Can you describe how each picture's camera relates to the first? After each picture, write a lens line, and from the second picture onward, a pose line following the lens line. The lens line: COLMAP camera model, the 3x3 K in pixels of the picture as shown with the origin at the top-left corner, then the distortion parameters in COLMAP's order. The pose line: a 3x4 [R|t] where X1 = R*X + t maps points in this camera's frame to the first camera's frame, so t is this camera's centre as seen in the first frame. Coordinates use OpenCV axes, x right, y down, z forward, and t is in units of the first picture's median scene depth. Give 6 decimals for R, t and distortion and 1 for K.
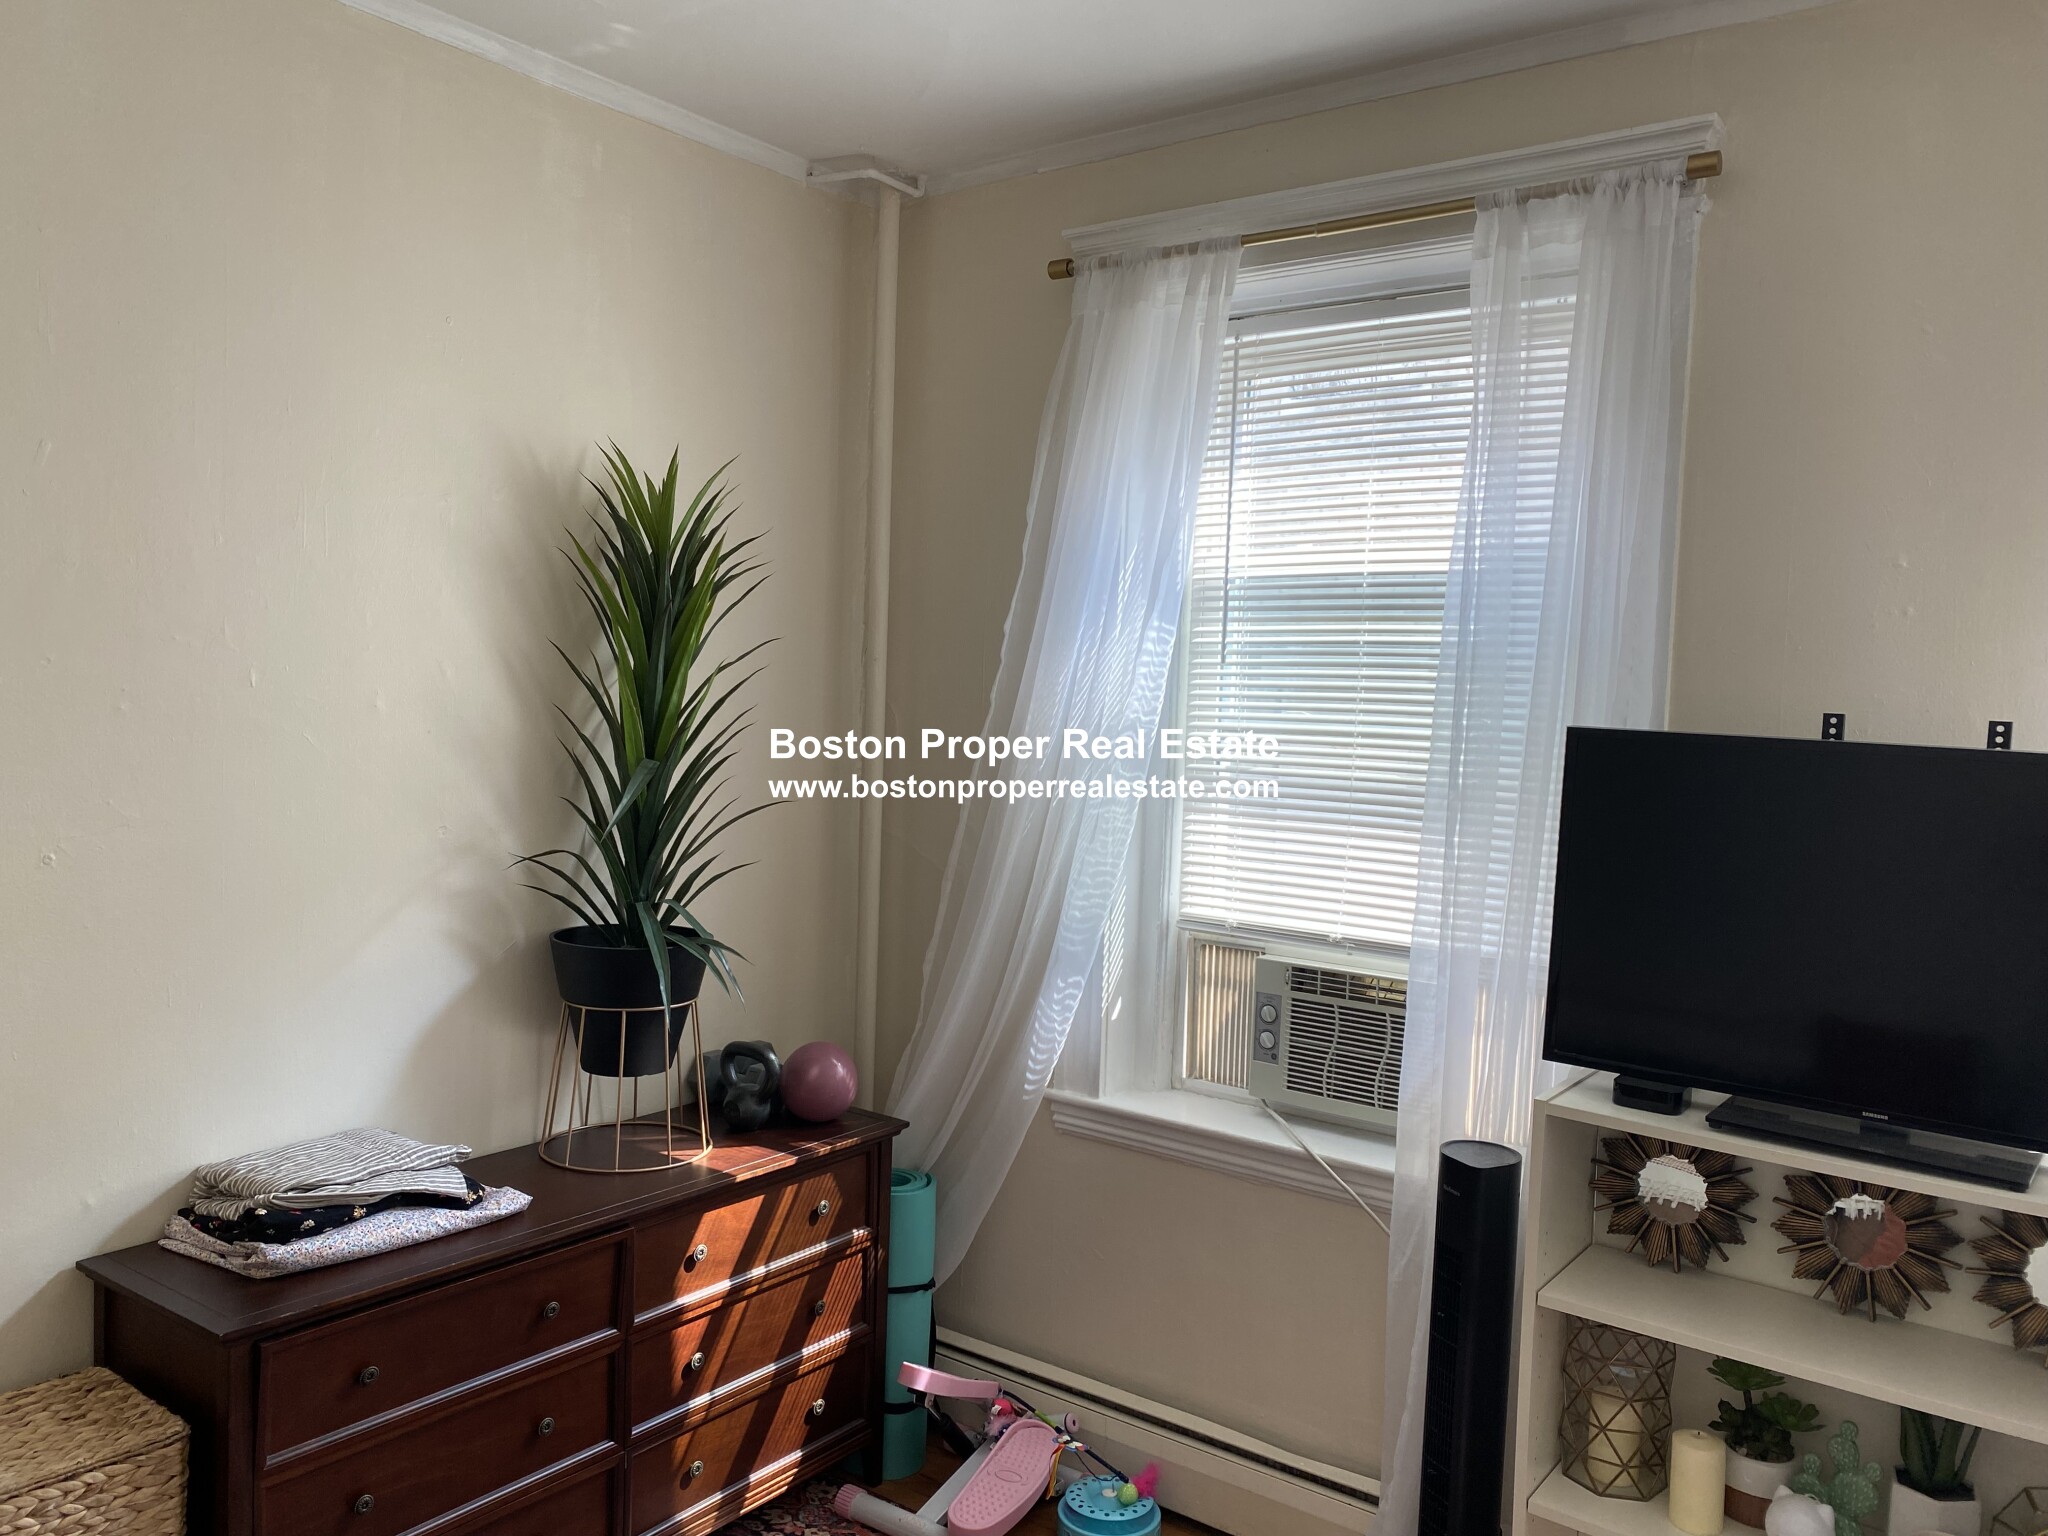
lens RADIAL K [[1563.2, 0, 1009.7], [0, 1563.2, 768.0], [0, 0, 1]] dist [0.048267, -0.046292]
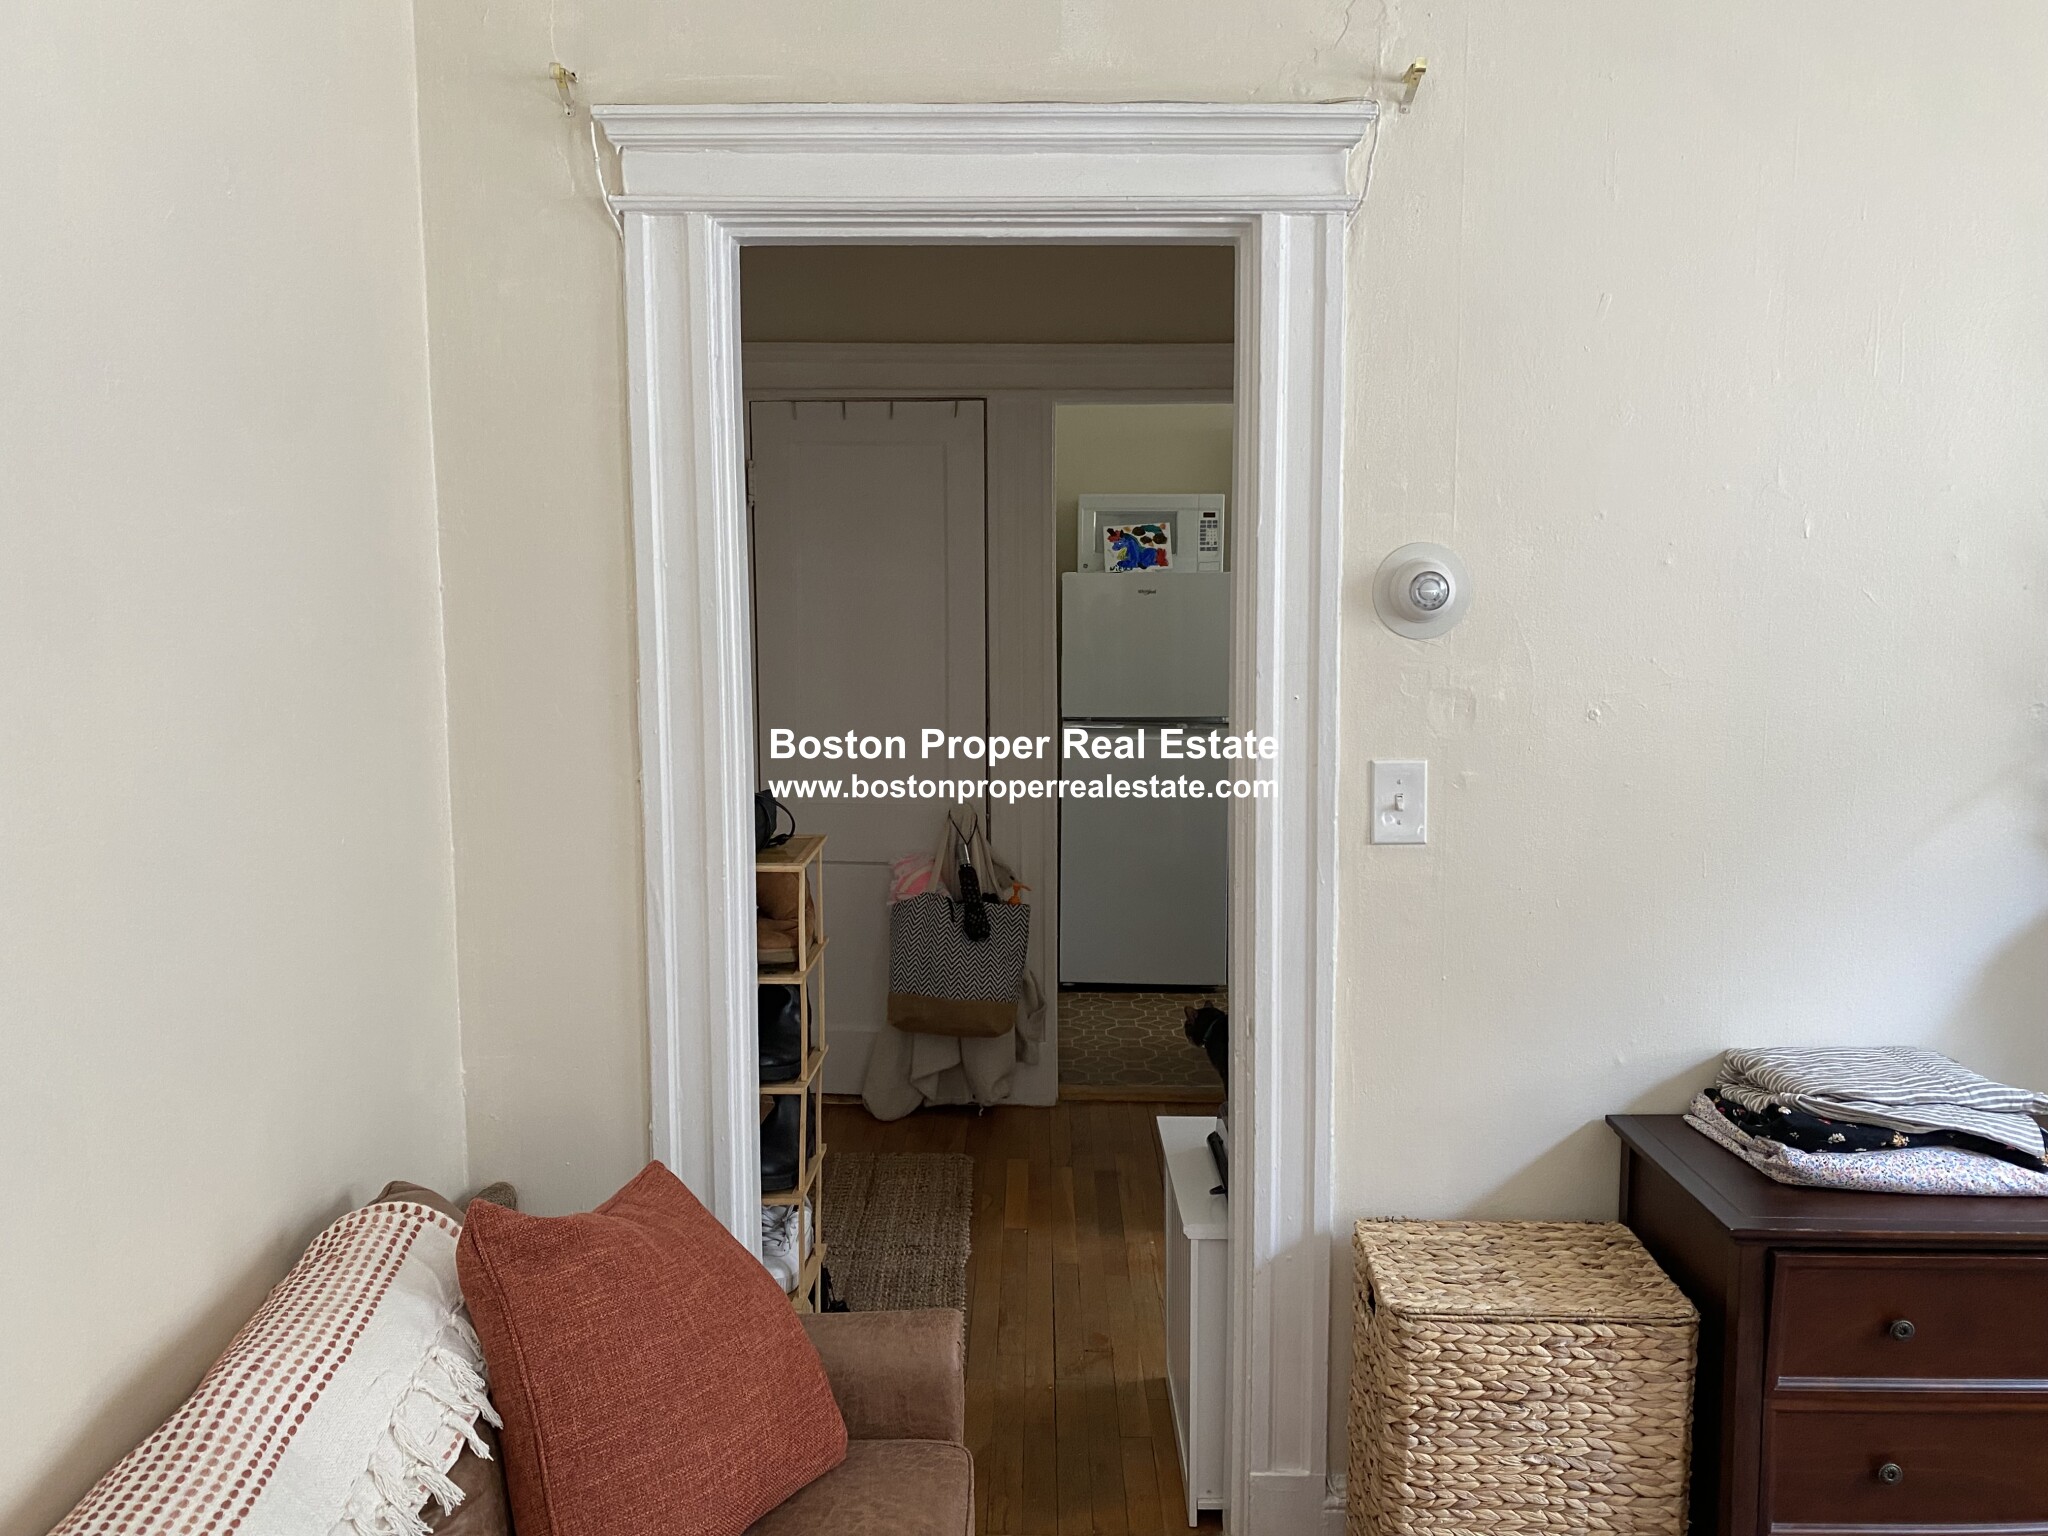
lens RADIAL K [[1563.2, 0, 1033.8], [0, 1563.2, 750.9], [0, 0, 1]] dist [0.048267, -0.046292]
pose [[0.592288, 0.053511, -0.803947, -0.009830], [-0.018161, 0.998425, 0.053076, 0.032957], [0.805522, -0.016836, 0.592327, 0.113825]]
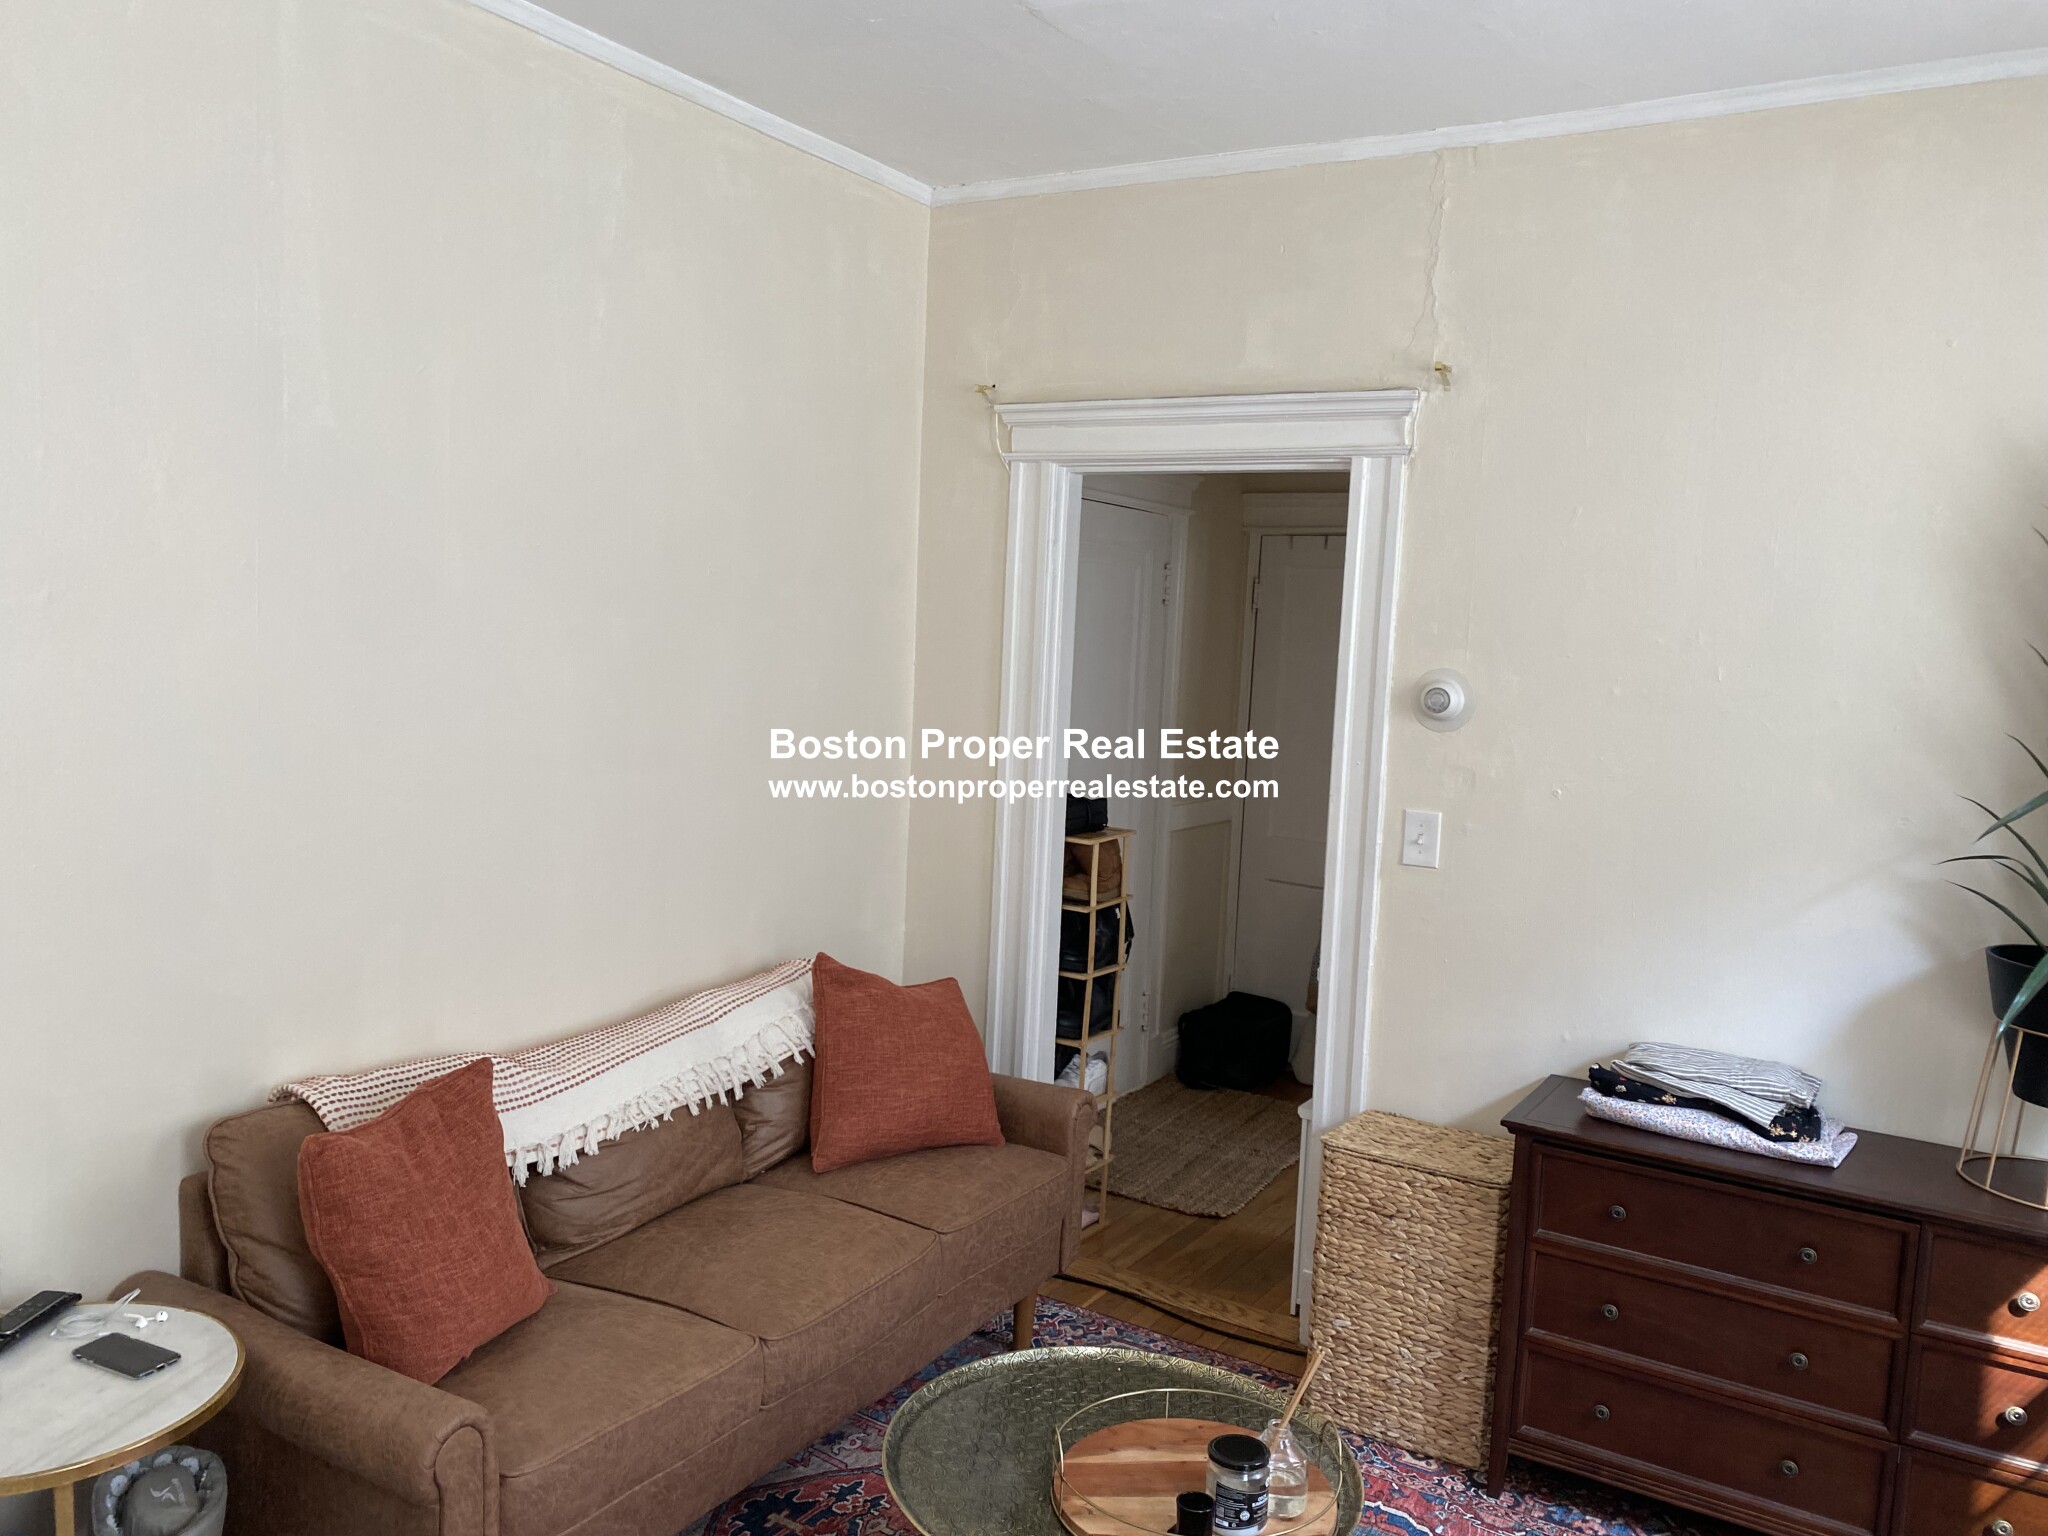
lens RADIAL K [[1563.2, 0, 1027.9], [0, 1563.2, 783.4], [0, 0, 1]] dist [0.048267, -0.046292]
pose [[0.095876, 0.067033, -0.993134, 0.781016], [-0.095539, 0.993743, 0.057851, 0.010691], [0.990798, 0.089337, 0.101681, 0.360513]]
